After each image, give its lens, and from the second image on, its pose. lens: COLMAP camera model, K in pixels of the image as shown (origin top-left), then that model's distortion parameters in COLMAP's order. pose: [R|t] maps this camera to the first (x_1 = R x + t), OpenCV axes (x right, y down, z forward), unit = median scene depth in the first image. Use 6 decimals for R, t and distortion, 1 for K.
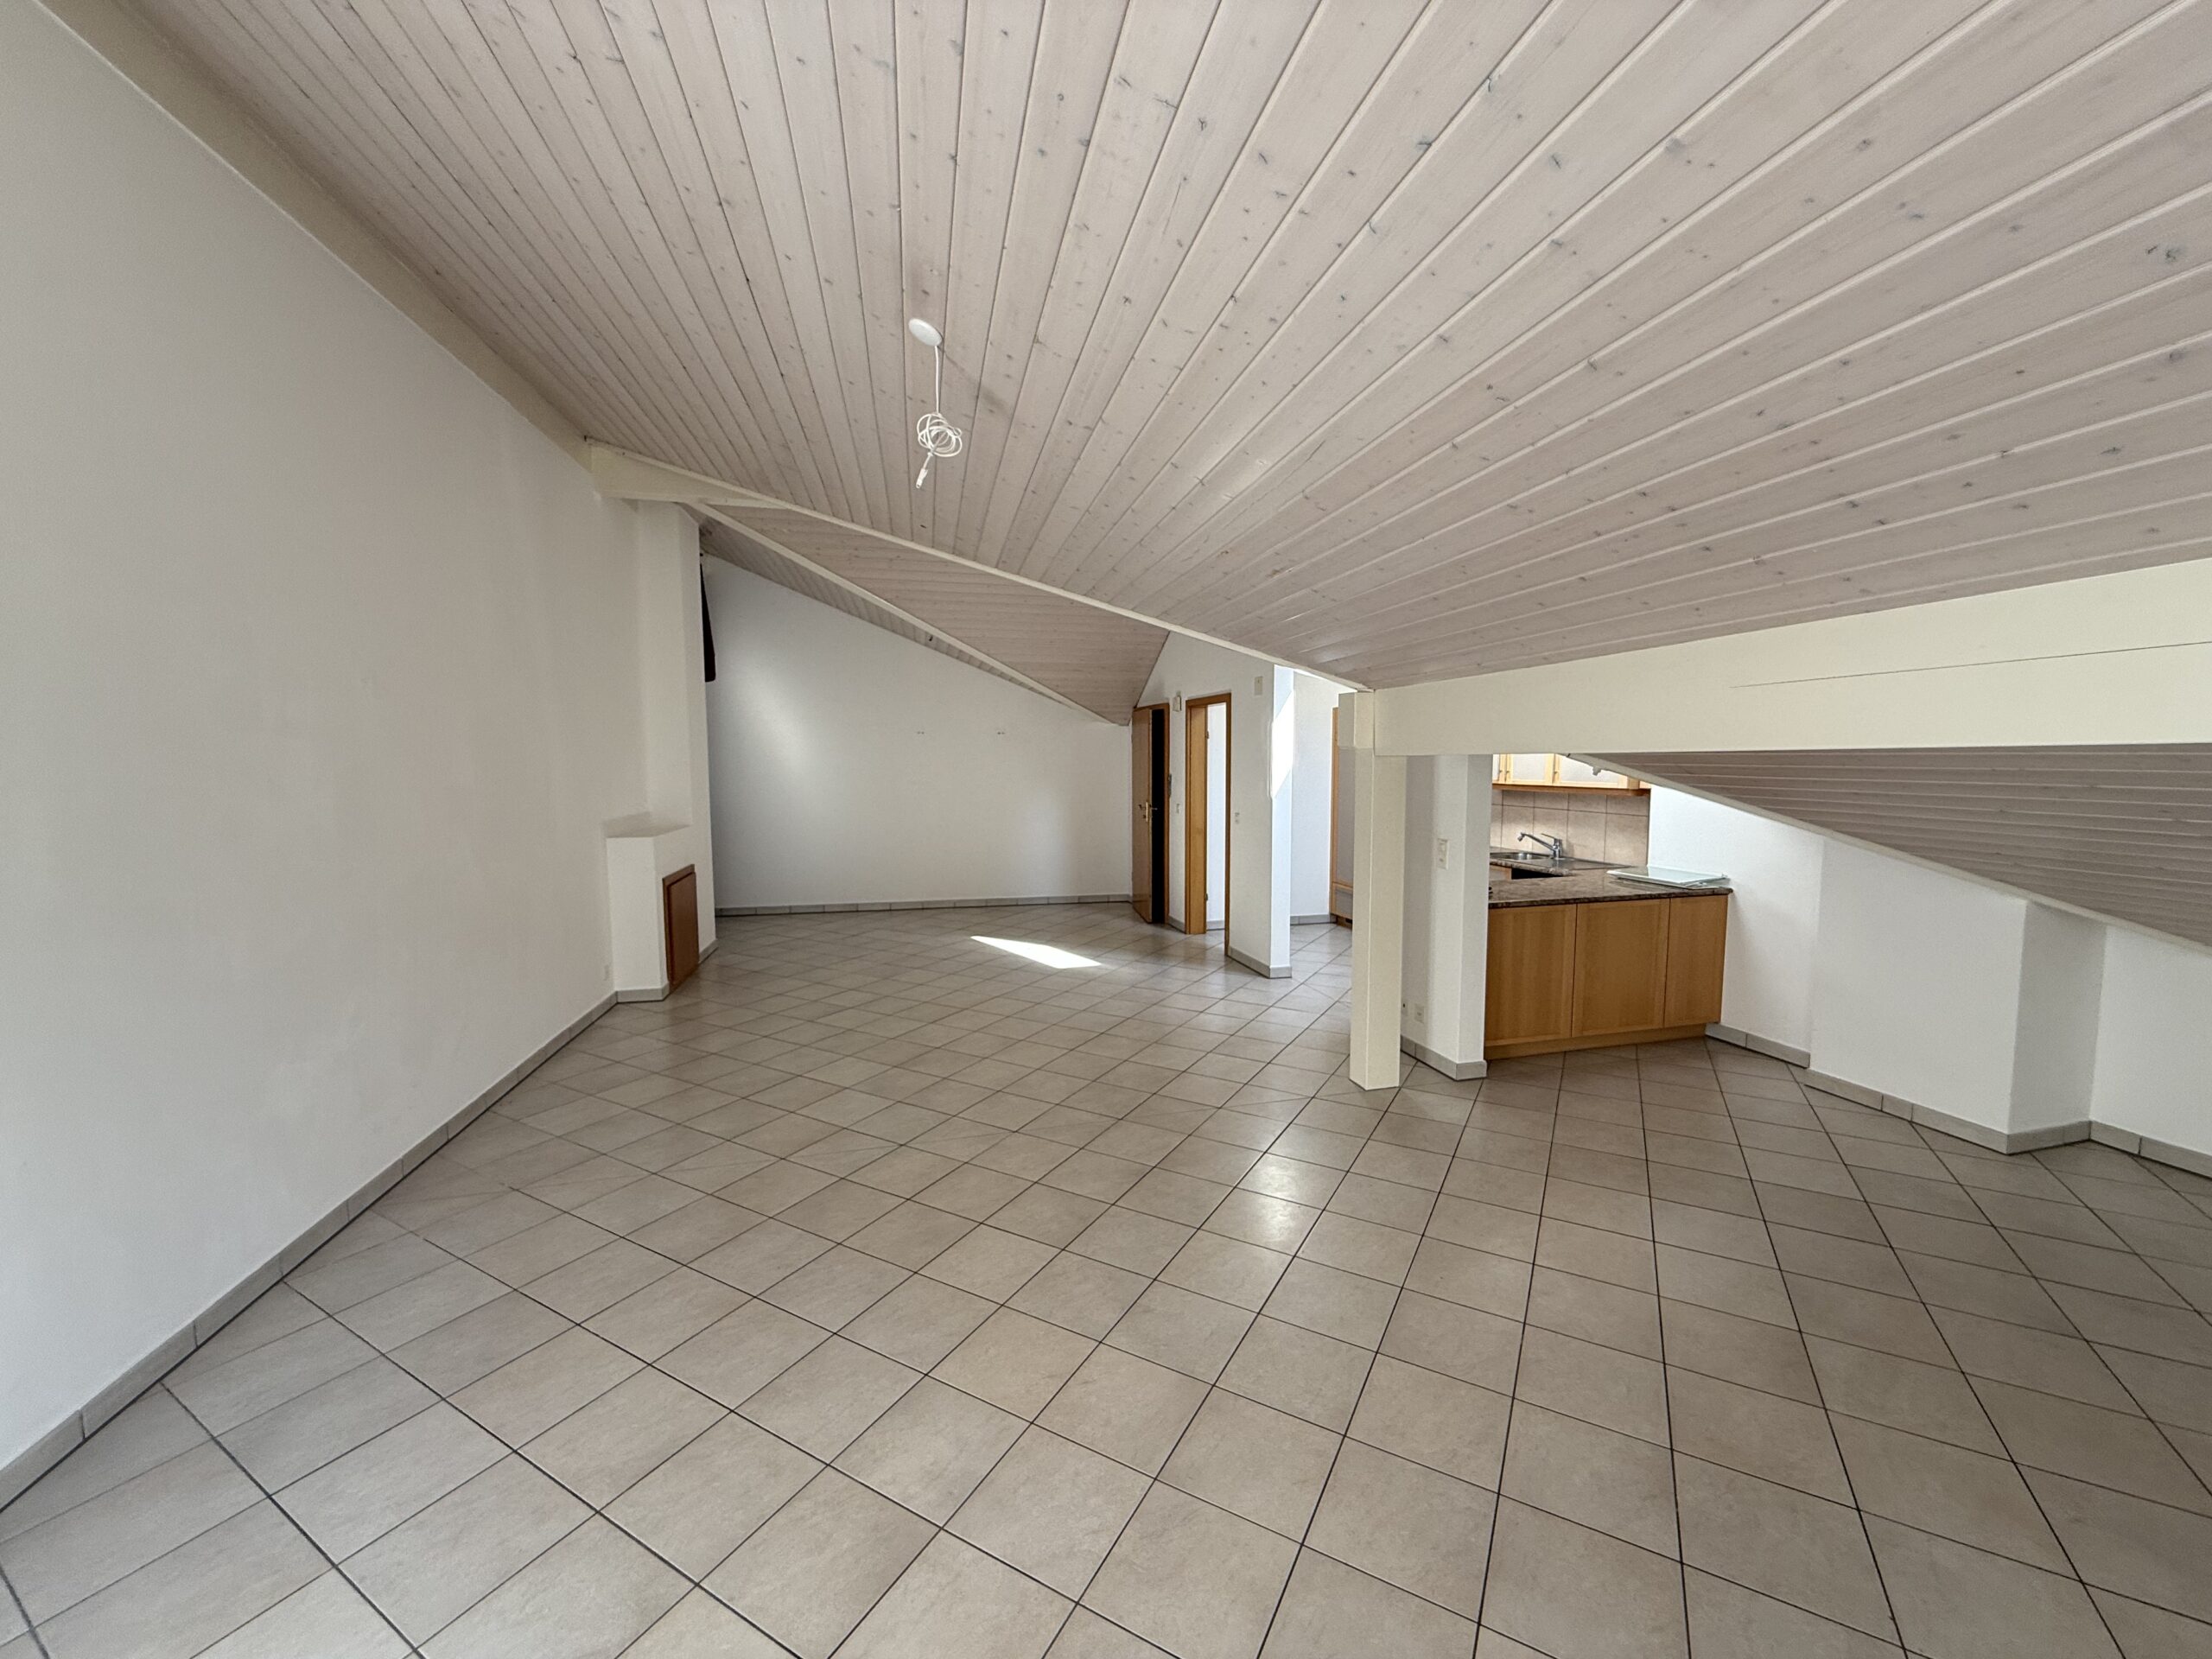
lens RADIAL K [[879.1, 0, 1101.7], [0, 879.1, 827.8], [0, 0, 1]] dist [-0.000266, 0.000114]
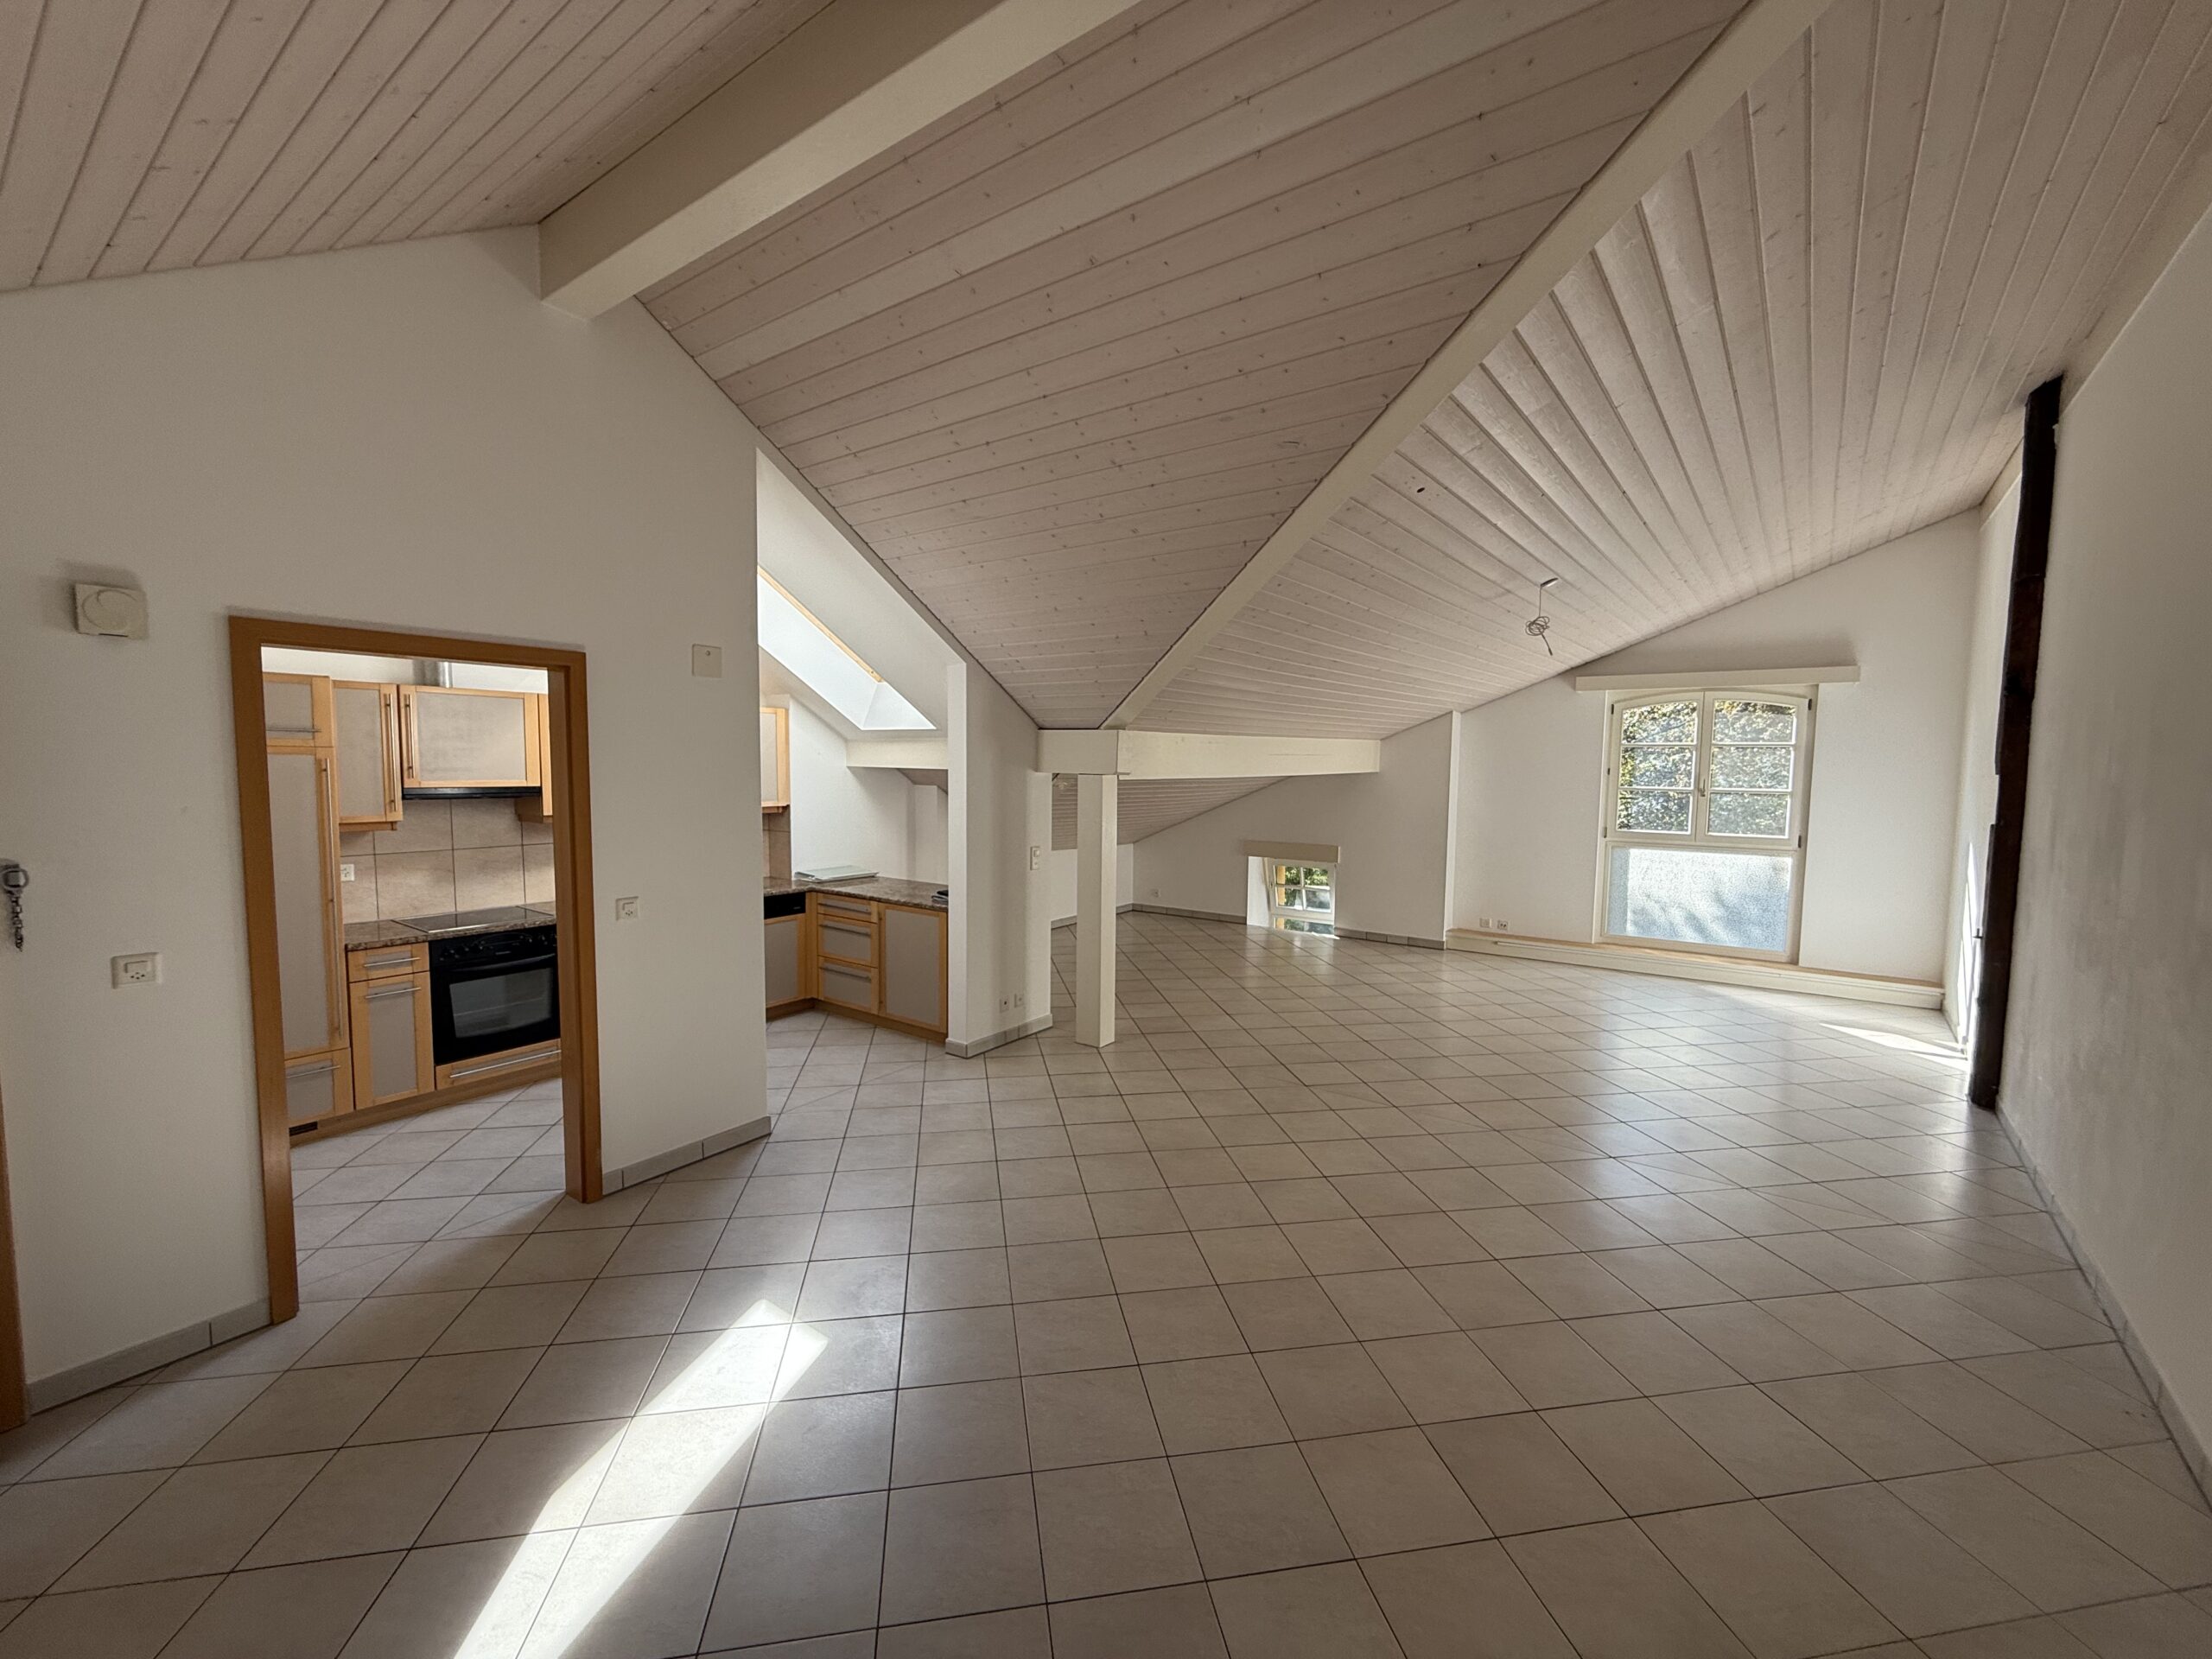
lens RADIAL K [[879.1, 0, 1100.1], [0, 879.1, 829.3], [0, 0, 1]] dist [-0.000266, 0.000114]
pose [[-0.633554, -0.059048, 0.771442, -0.609781], [0.056209, 0.990936, 0.122010, -0.153180], [-0.771654, 0.120662, -0.624492, 1.661151]]
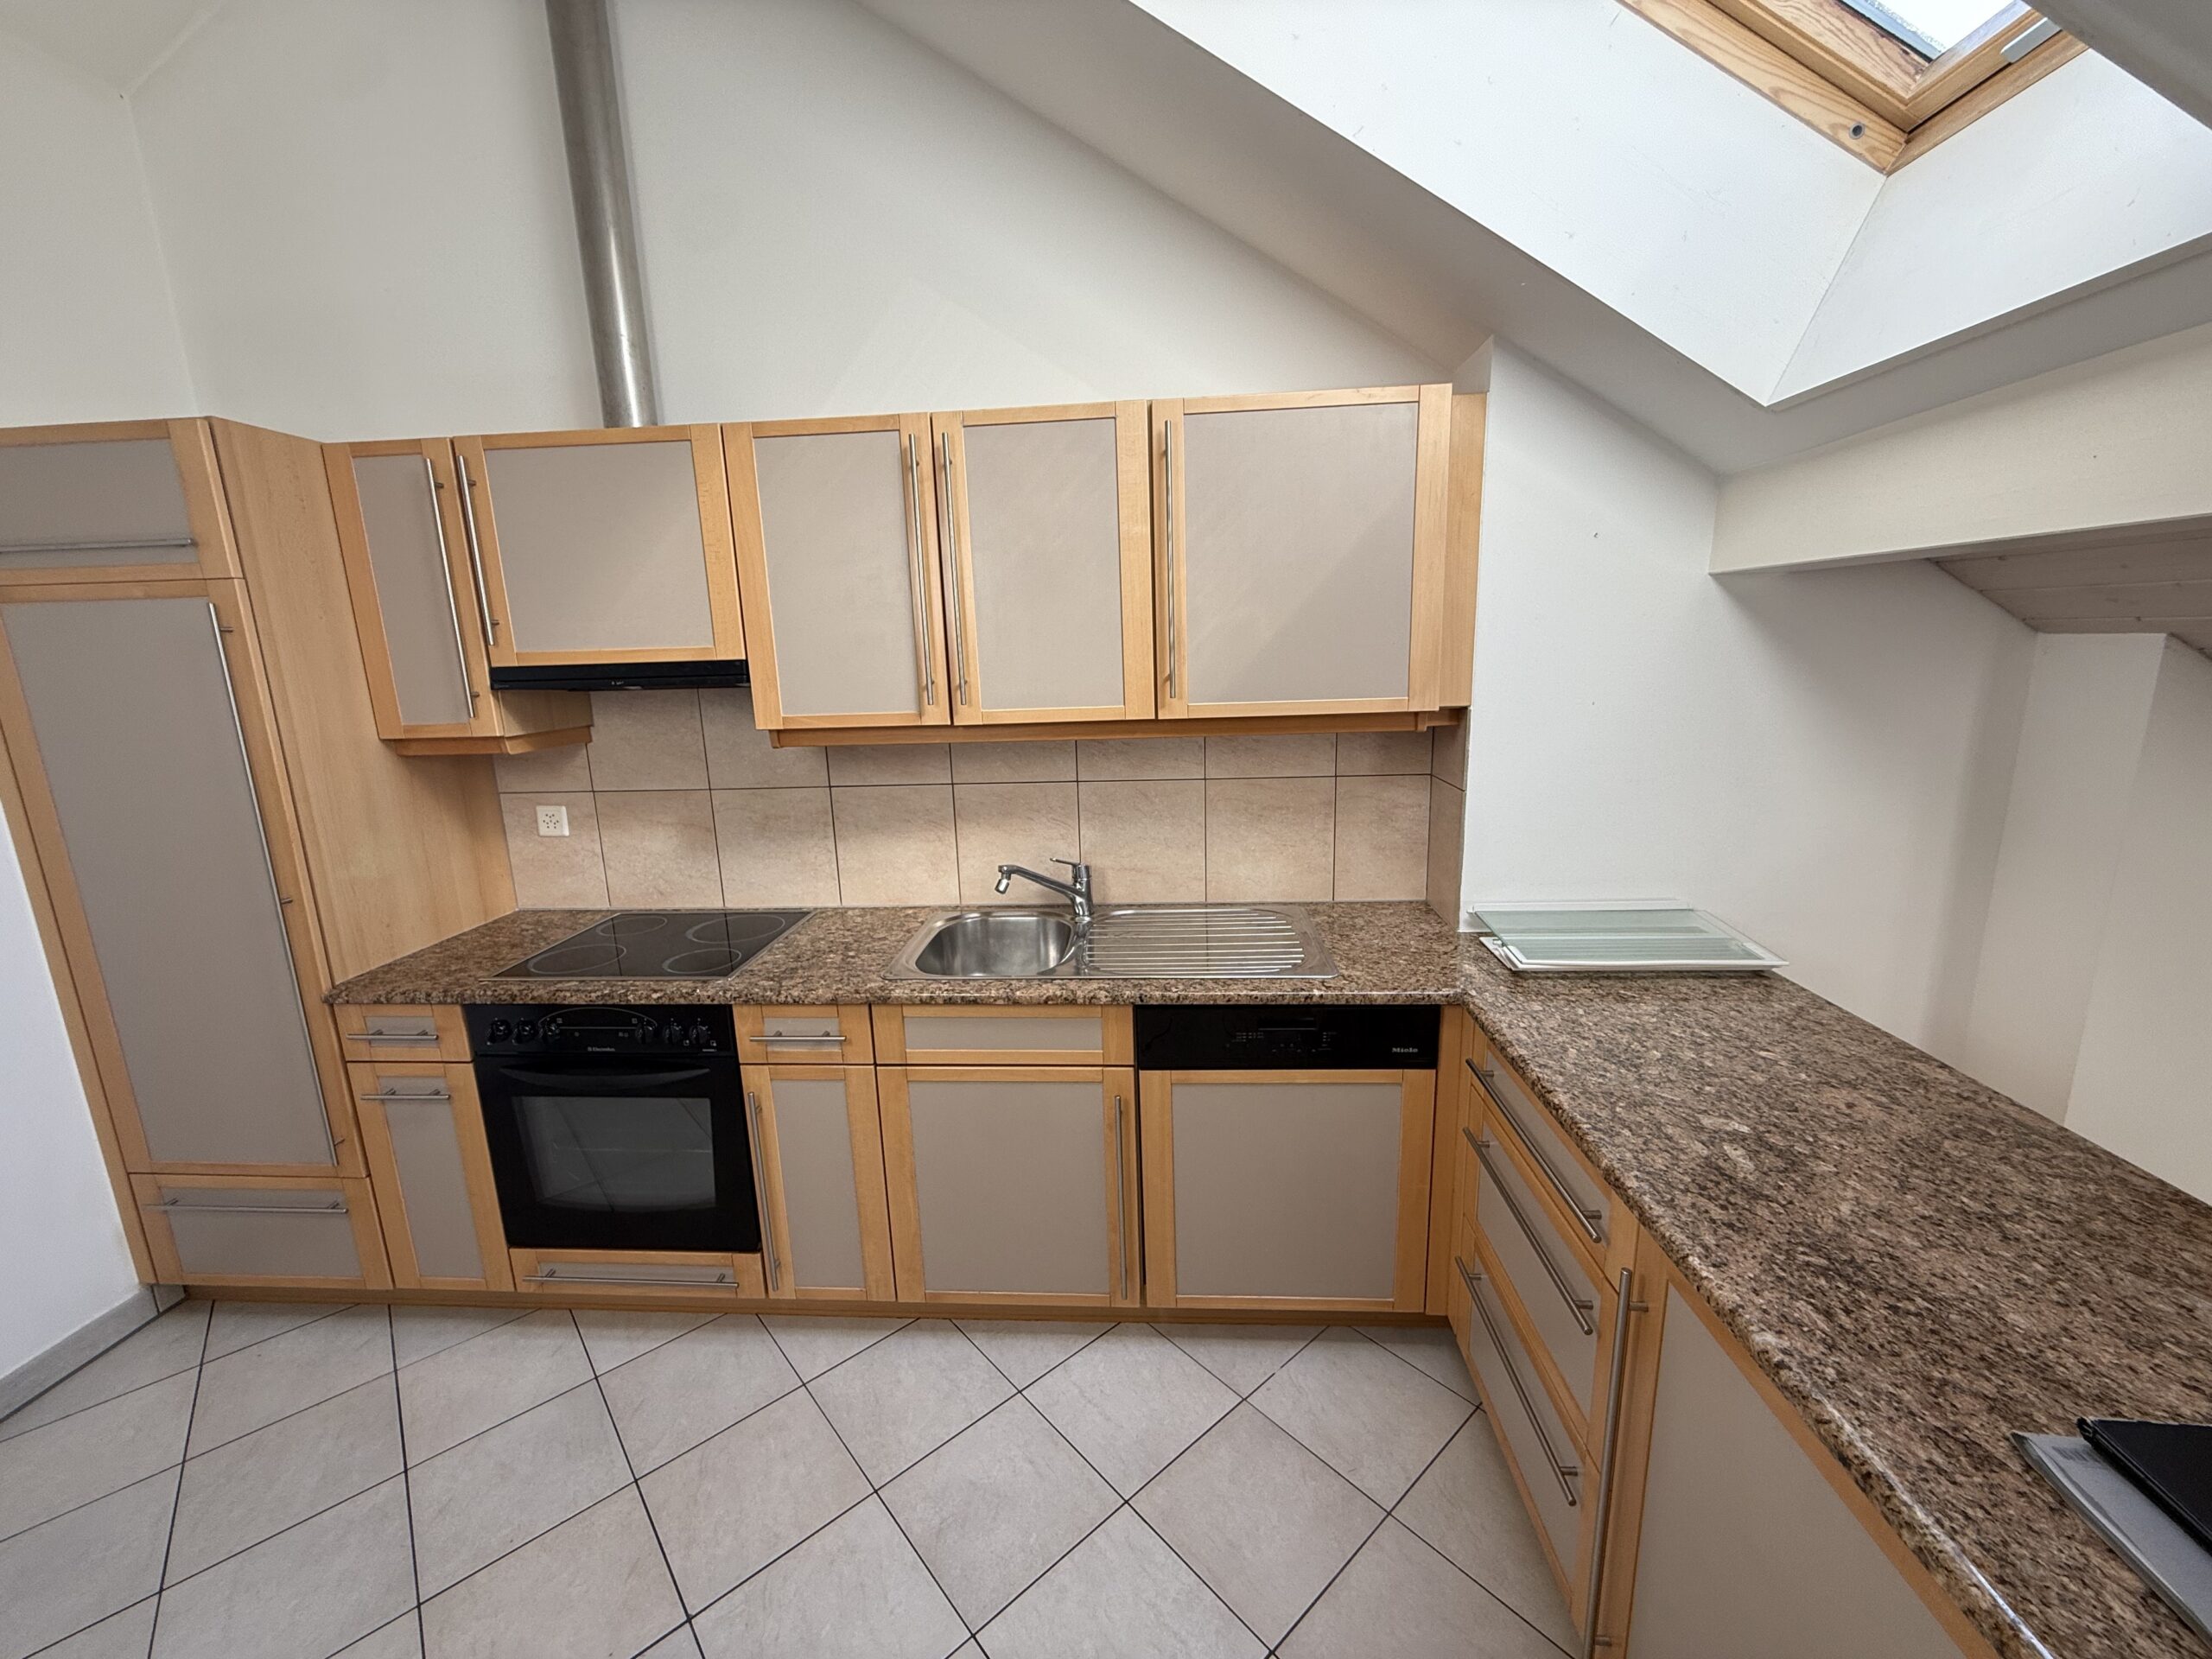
lens RADIAL K [[879.1, 0, 1097.9], [0, 879.1, 834.7], [0, 0, 1]] dist [-0.000266, 0.000114]
pose [[0.333149, -0.197510, 0.921955, 0.264059], [0.105997, 0.979461, 0.171527, -0.084445], [-0.936897, 0.040580, 0.347242, 1.204313]]
